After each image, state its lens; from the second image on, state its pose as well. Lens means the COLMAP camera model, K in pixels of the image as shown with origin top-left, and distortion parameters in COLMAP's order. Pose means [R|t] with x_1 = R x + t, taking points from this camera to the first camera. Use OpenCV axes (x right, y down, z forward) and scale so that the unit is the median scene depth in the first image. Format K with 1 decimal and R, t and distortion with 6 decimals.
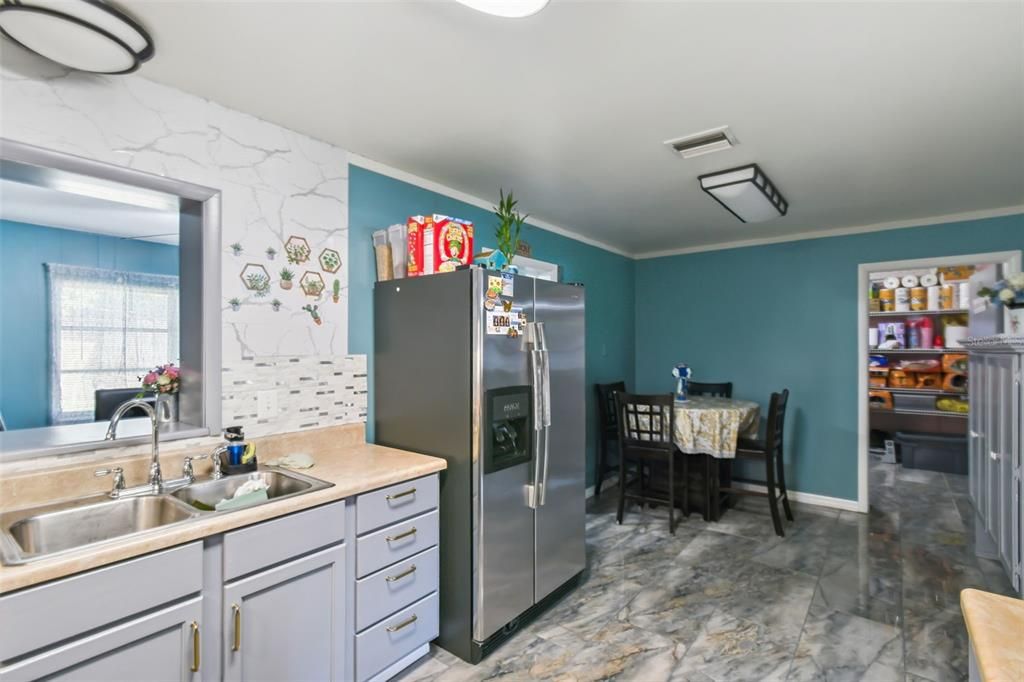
lens RADIAL K [[474.8, 0, 510.2], [0, 474.8, 344.1], [0, 0, 1]] dist [0.002607, 0.000659]
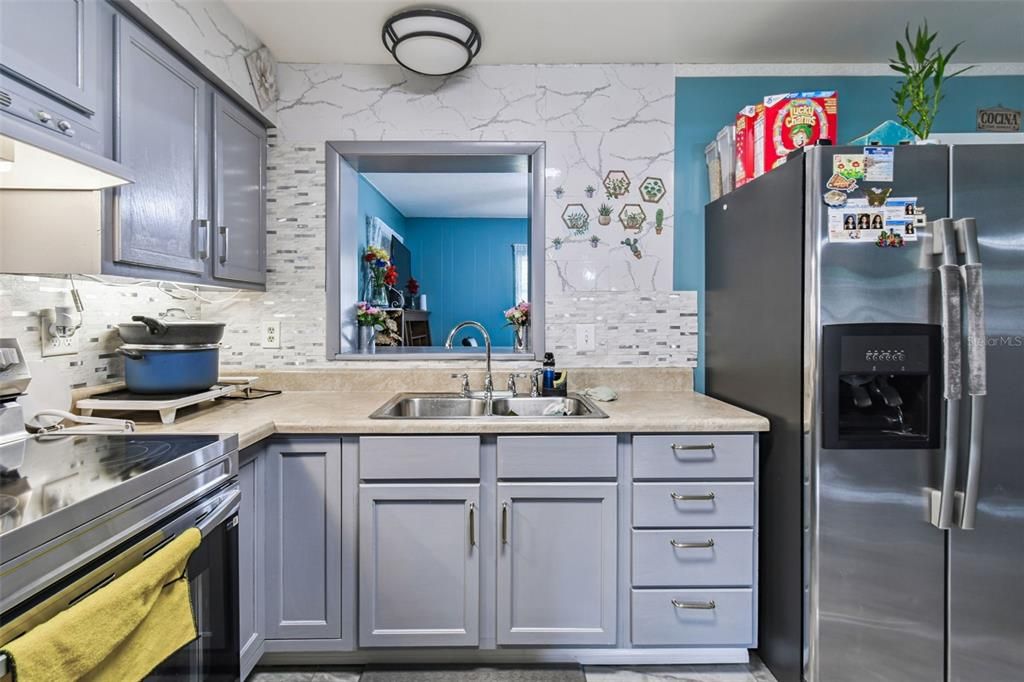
lens RADIAL K [[474.8, 0, 503.6], [0, 474.8, 322.5], [0, 0, 1]] dist [0.002607, 0.000659]
pose [[0.626741, 0.005232, -0.779210, 0.174566], [0.007900, 0.999883, 0.013068, 0.074446], [0.779188, -0.014346, 0.626626, 0.199596]]
